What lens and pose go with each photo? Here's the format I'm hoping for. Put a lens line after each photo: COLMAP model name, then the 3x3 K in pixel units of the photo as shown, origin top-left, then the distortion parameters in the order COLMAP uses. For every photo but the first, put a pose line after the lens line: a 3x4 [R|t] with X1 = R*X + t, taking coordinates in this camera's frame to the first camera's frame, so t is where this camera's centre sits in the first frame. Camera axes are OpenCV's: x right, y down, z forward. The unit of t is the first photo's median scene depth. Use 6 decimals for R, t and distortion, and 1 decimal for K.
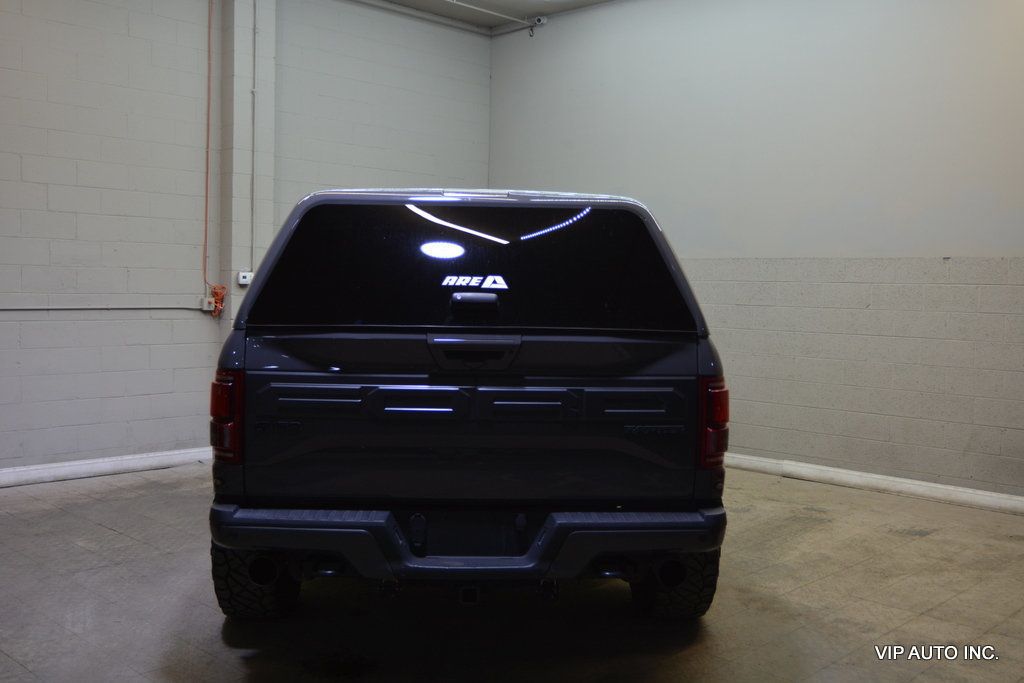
lens RADIAL K [[1058.9, 0, 512.0], [0, 1058.9, 341.5], [0, 0, 1]] dist [-0.006625, -0.003517]
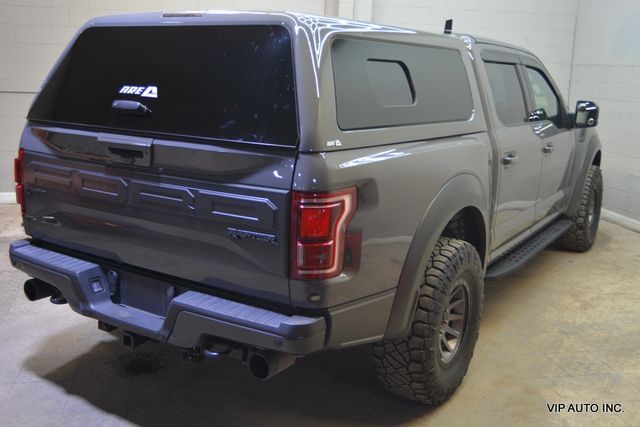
lens RADIAL K [[661.8, 0, 320.0], [0, 661.8, 213.5], [0, 0, 1]] dist [-0.006625, -0.003517]
pose [[0.806029, 0.132643, -0.576821, 0.577391], [-0.053979, 0.986977, 0.151533, -0.044294], [0.589409, -0.091004, 0.802692, 0.509410]]
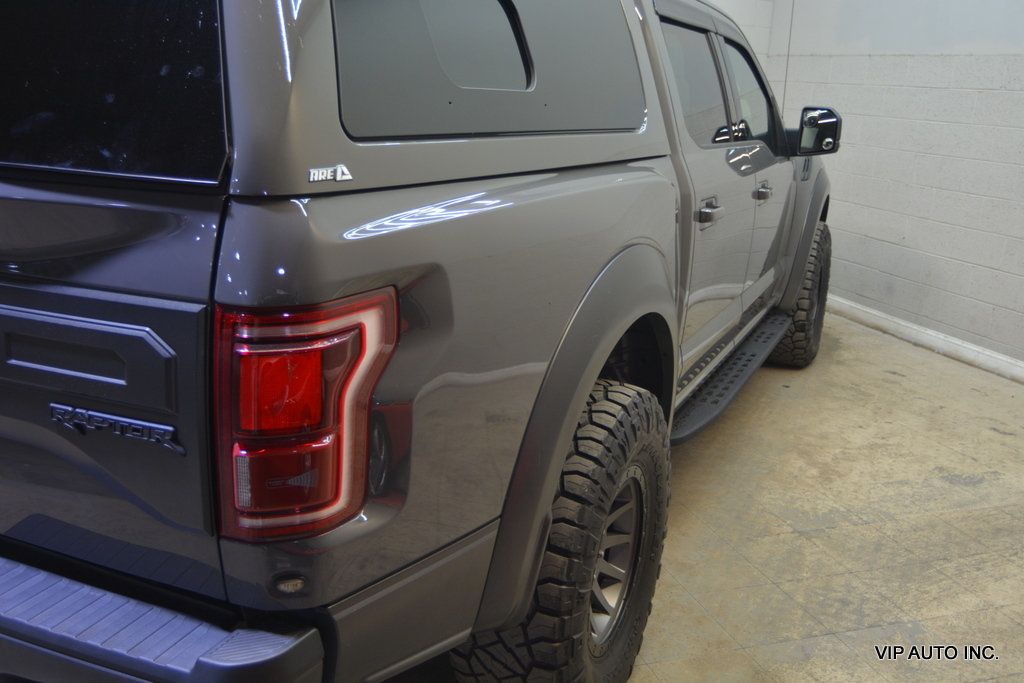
lens RADIAL K [[987.4, 0, 512.0], [0, 987.4, 341.5], [0, 0, 1]] dist [-0.017574, 0.014878]
pose [[0.882152, 0.141641, -0.449160, 0.430708], [-0.059302, 0.979519, 0.192418, -0.027433], [0.467216, -0.143106, 0.872485, 0.758097]]
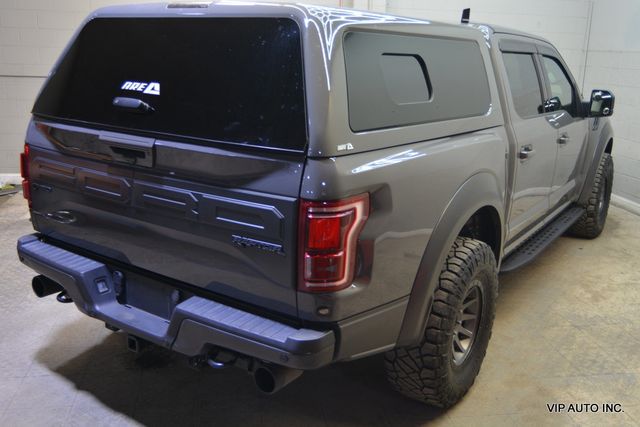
lens RADIAL K [[617.1, 0, 320.0], [0, 617.1, 213.5], [0, 0, 1]] dist [-0.017574, 0.014878]
pose [[0.790420, 0.165710, -0.589726, 0.528178], [-0.057820, 0.978599, 0.197485, -0.065783], [0.609831, -0.121998, 0.783086, 0.583239]]
